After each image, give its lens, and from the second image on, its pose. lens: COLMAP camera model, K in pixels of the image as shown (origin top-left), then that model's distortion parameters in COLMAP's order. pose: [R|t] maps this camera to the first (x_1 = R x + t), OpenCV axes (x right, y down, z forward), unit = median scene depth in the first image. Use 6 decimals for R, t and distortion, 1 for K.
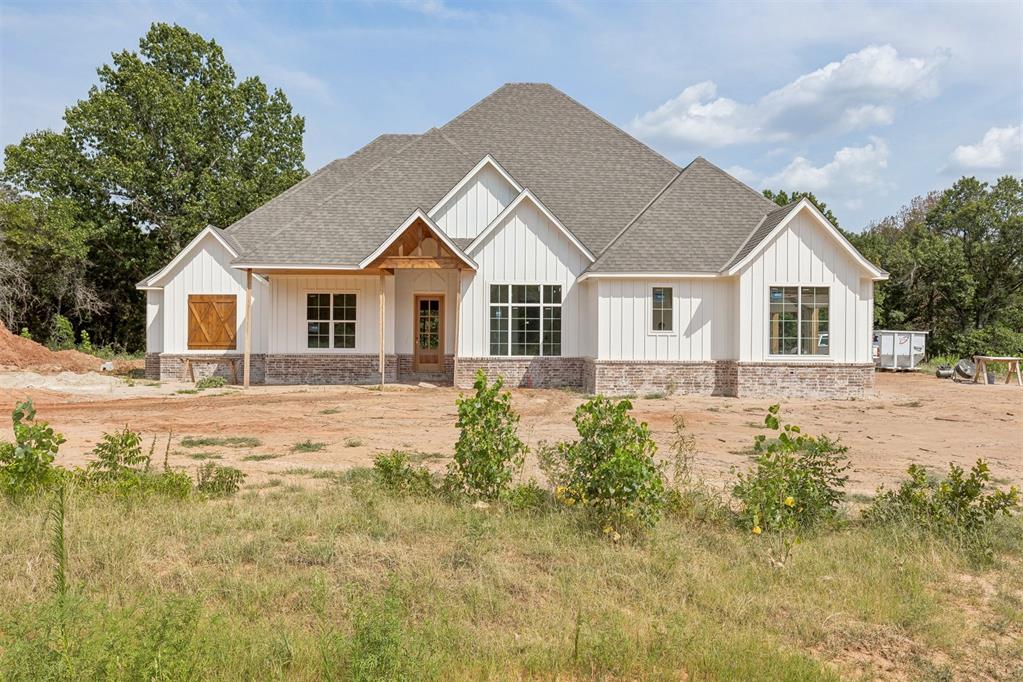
lens RADIAL K [[788.6, 0, 514.1], [0, 788.6, 338.3], [0, 0, 1]] dist [-0.013093, 0.016056]
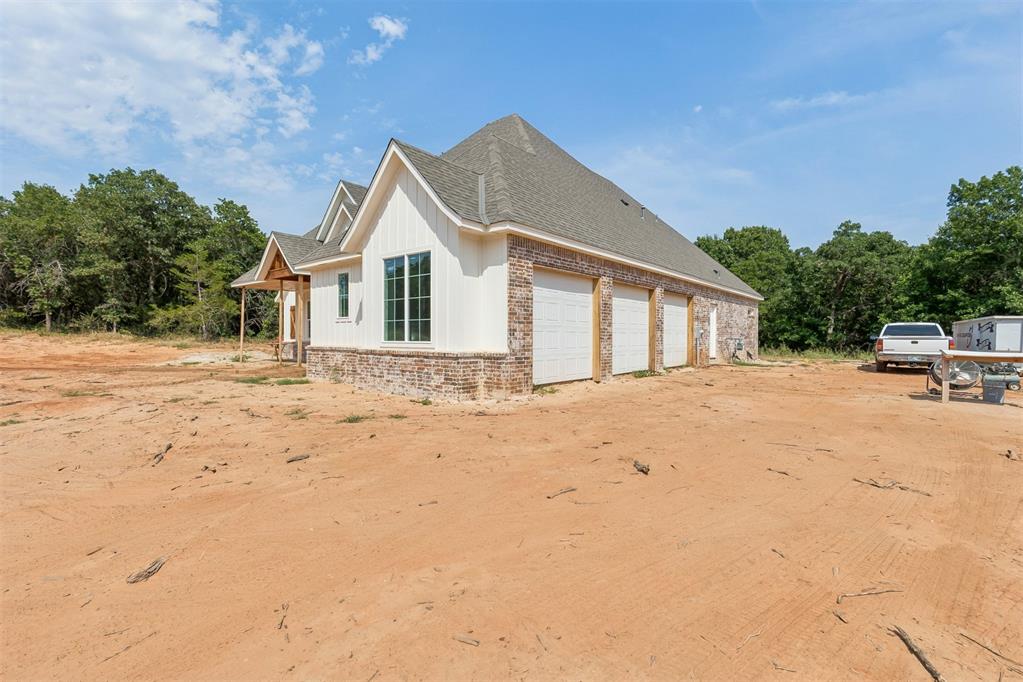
lens RADIAL K [[464.8, 0, 508.6], [0, 464.8, 346.2], [0, 0, 1]] dist [0.004064, -0.000889]
pose [[0.743589, 0.006559, -0.668605, 0.661566], [-0.000088, 0.999953, 0.009713, 0.019127], [0.668637, -0.007164, 0.743555, 0.634901]]
